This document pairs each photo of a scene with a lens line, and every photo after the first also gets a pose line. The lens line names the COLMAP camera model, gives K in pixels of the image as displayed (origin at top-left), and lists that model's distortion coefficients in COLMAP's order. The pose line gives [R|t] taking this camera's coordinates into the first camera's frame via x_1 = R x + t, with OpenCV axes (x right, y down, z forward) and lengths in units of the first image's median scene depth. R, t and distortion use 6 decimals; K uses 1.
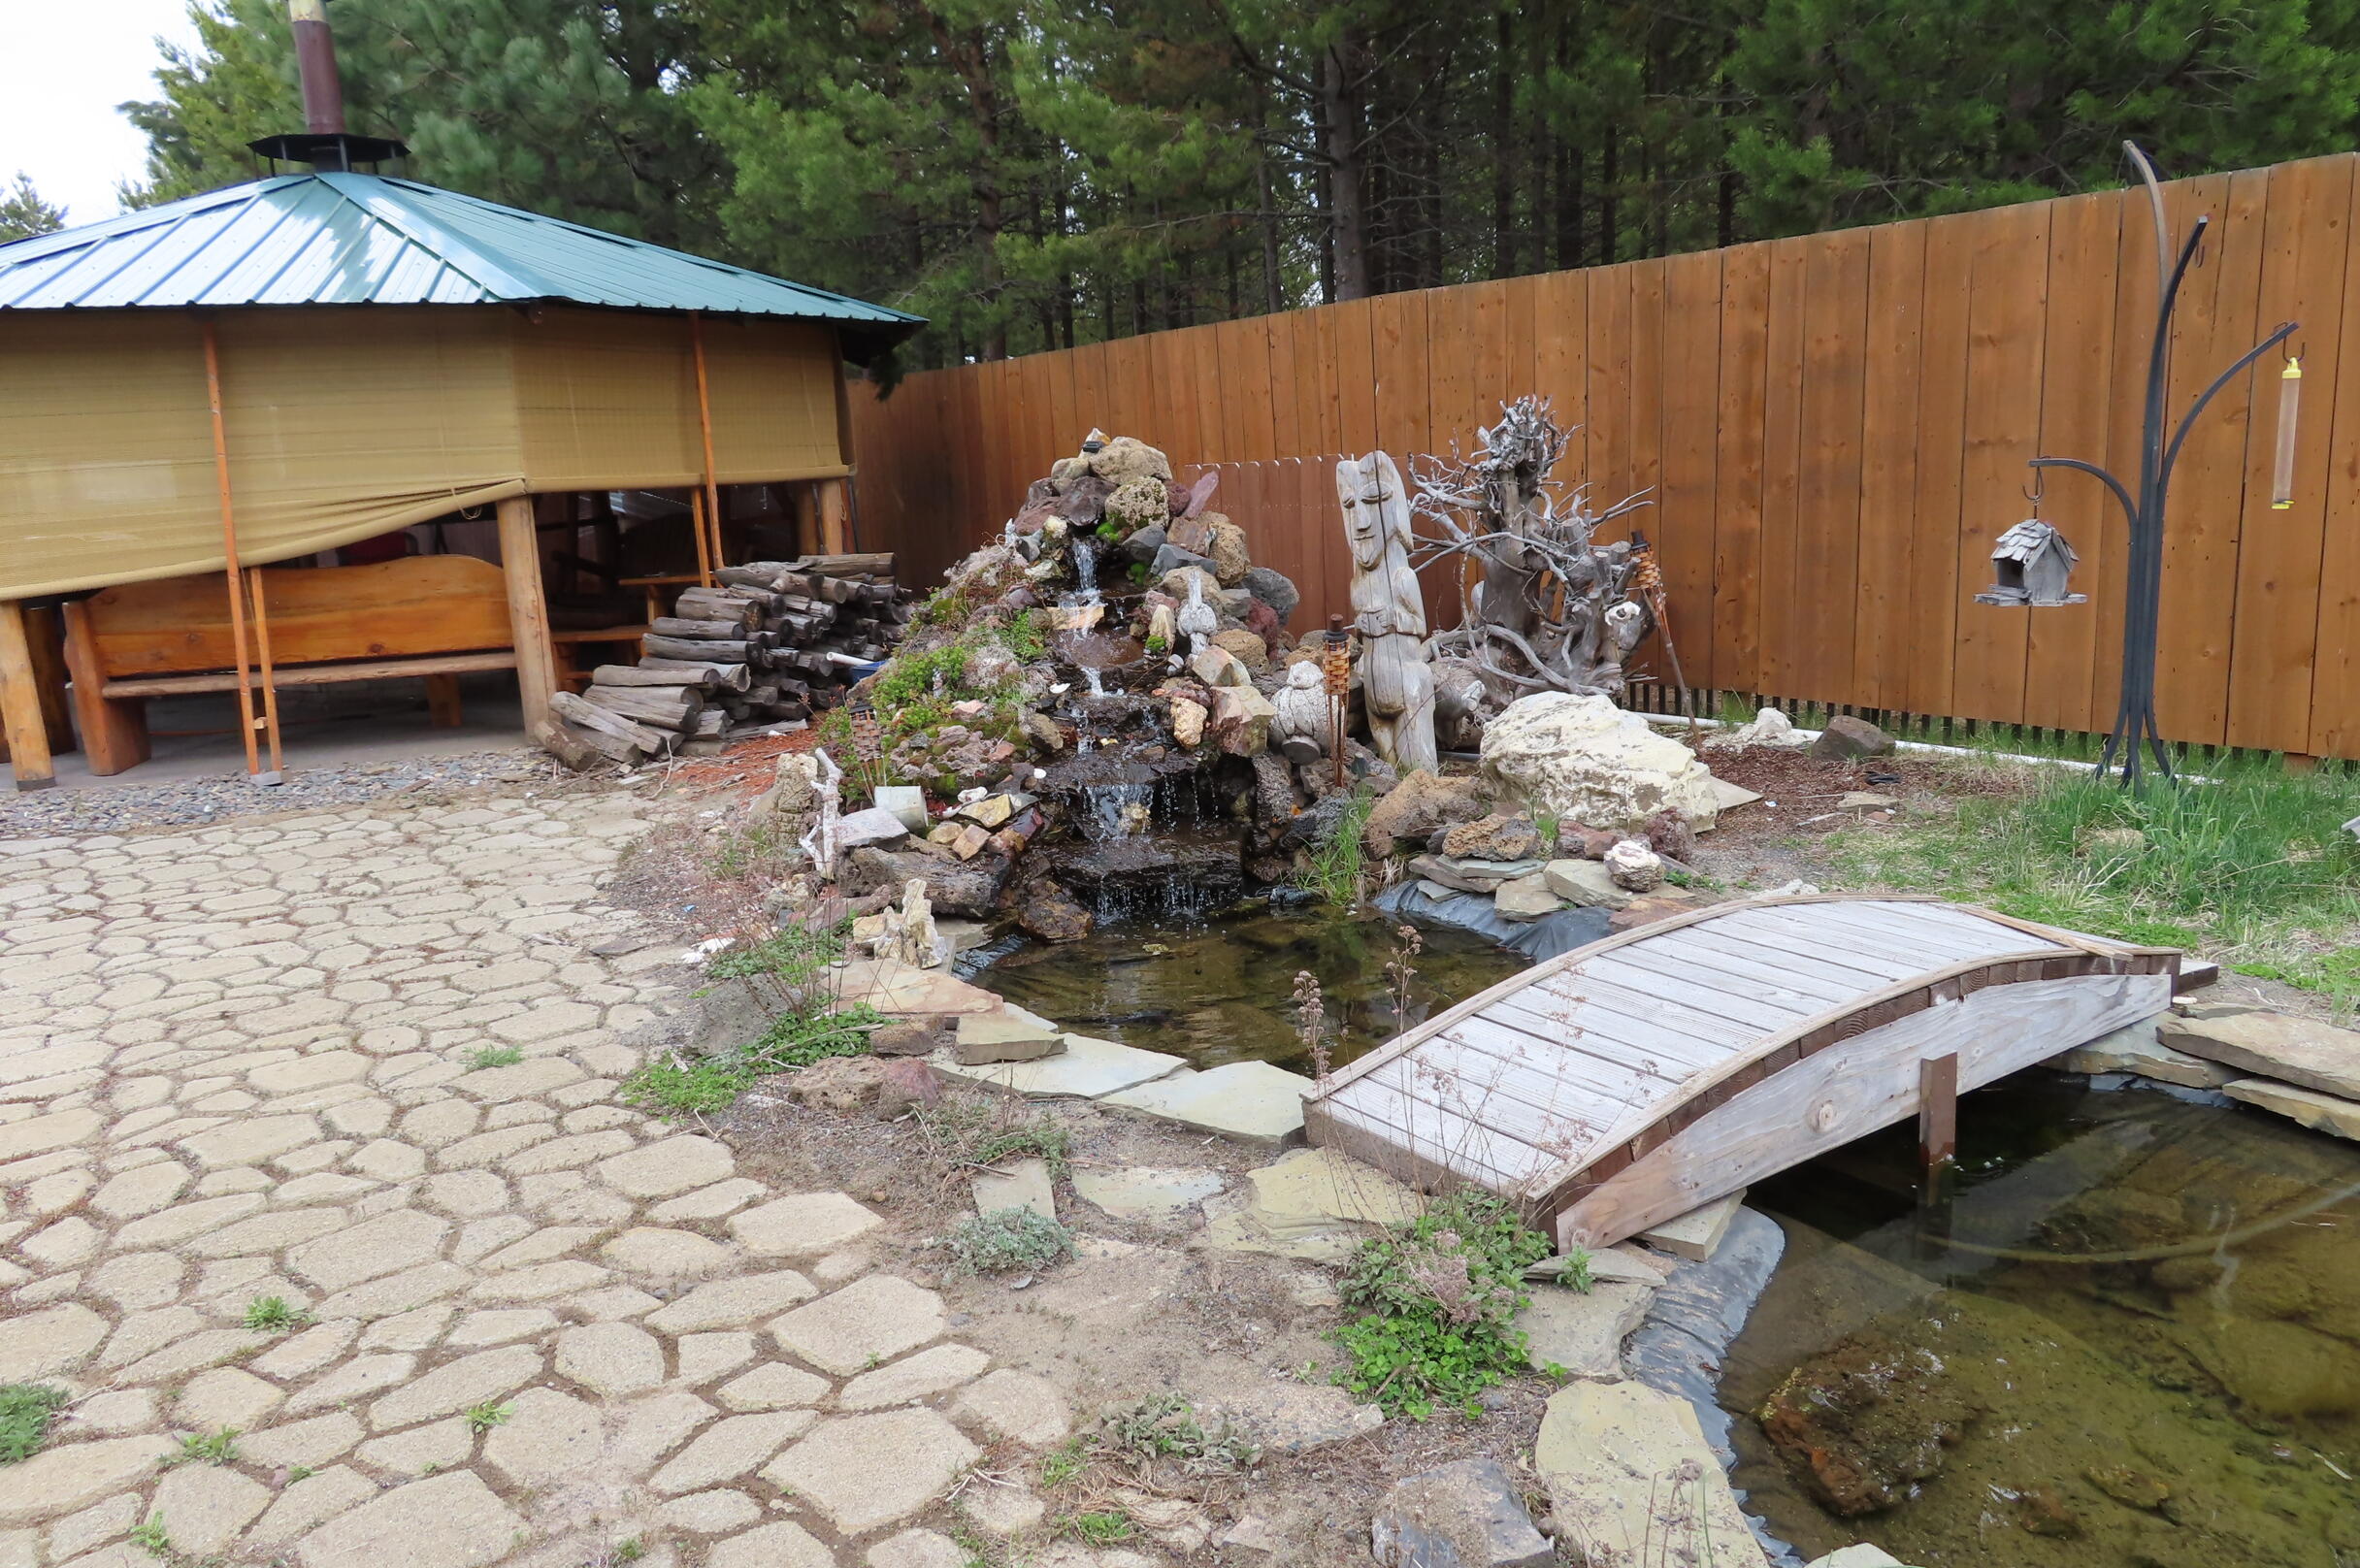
lens RADIAL K [[1687.5, 0, 1180.4], [0, 1687.5, 789.4], [0, 0, 1]] dist [-0.005359, -0.000222]
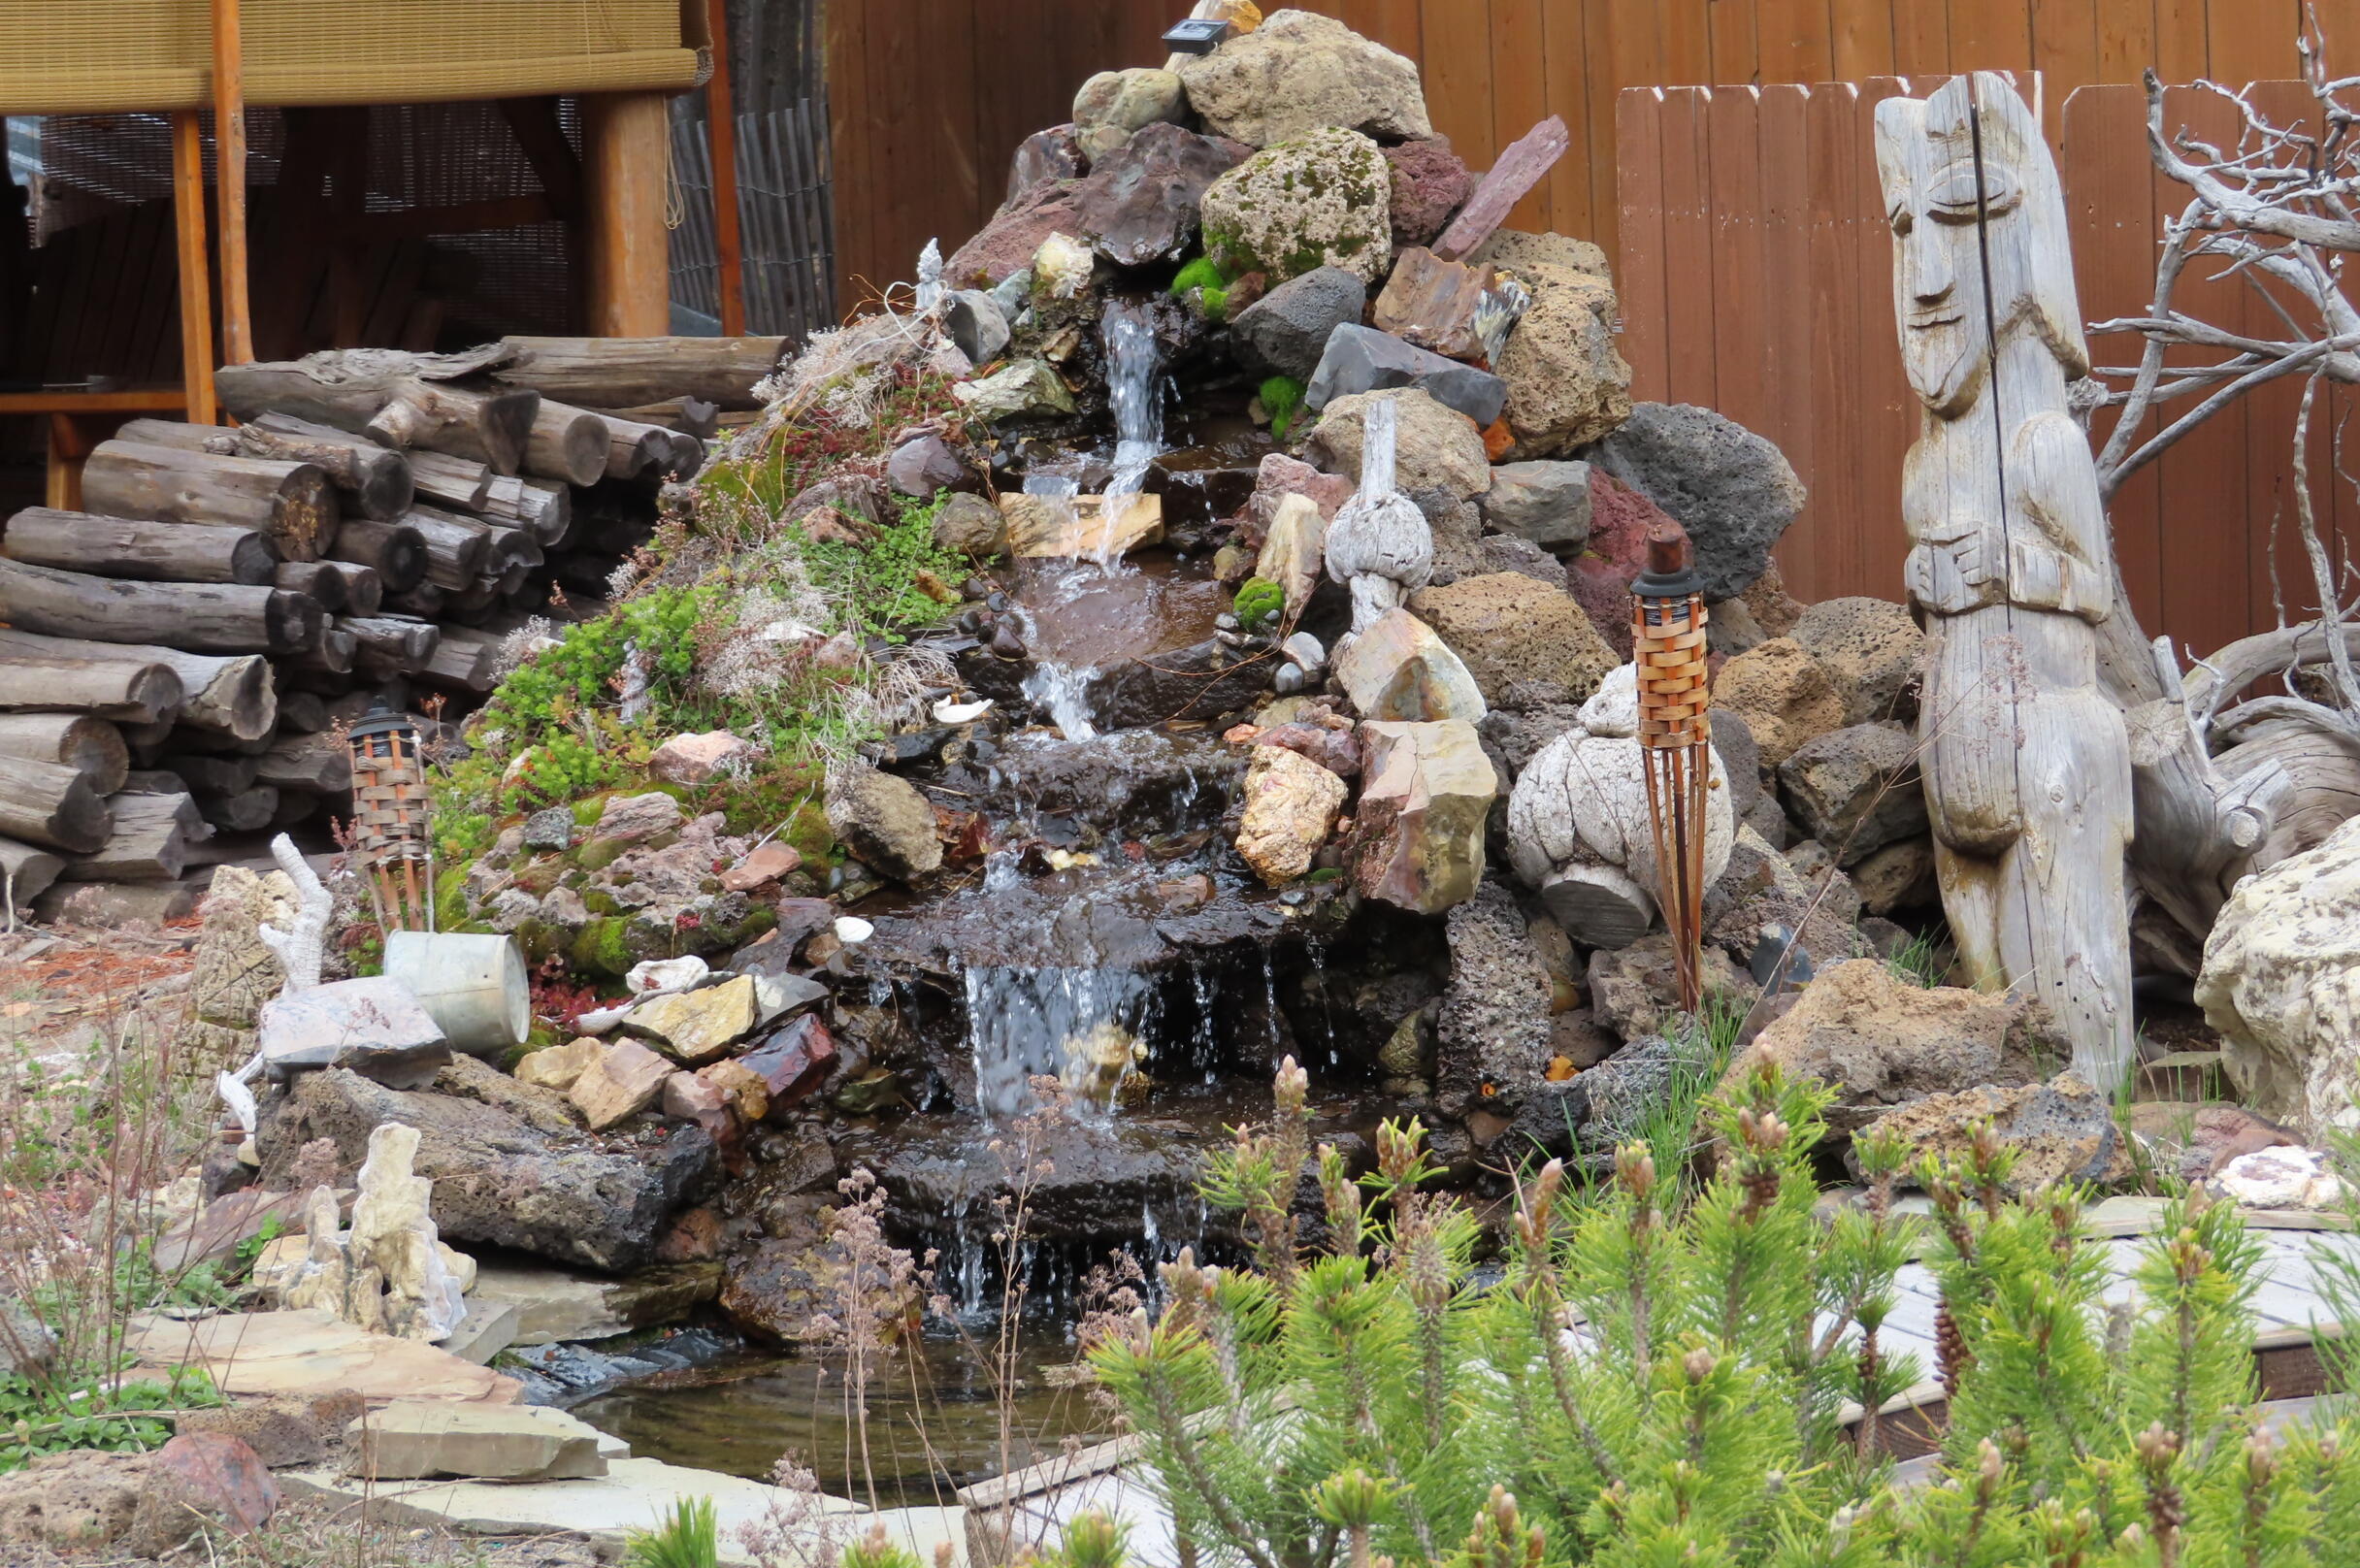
lens RADIAL K [[7447.3, 0, 1180.2], [0, 7447.3, 783.0], [0, 0, 1]] dist [0.019171, 0.000000]
pose [[0.980921, 0.042372, -0.189735, 0.258196], [-0.058490, 0.995064, -0.080171, 0.074767], [0.185401, 0.089739, 0.978557, -0.506152]]
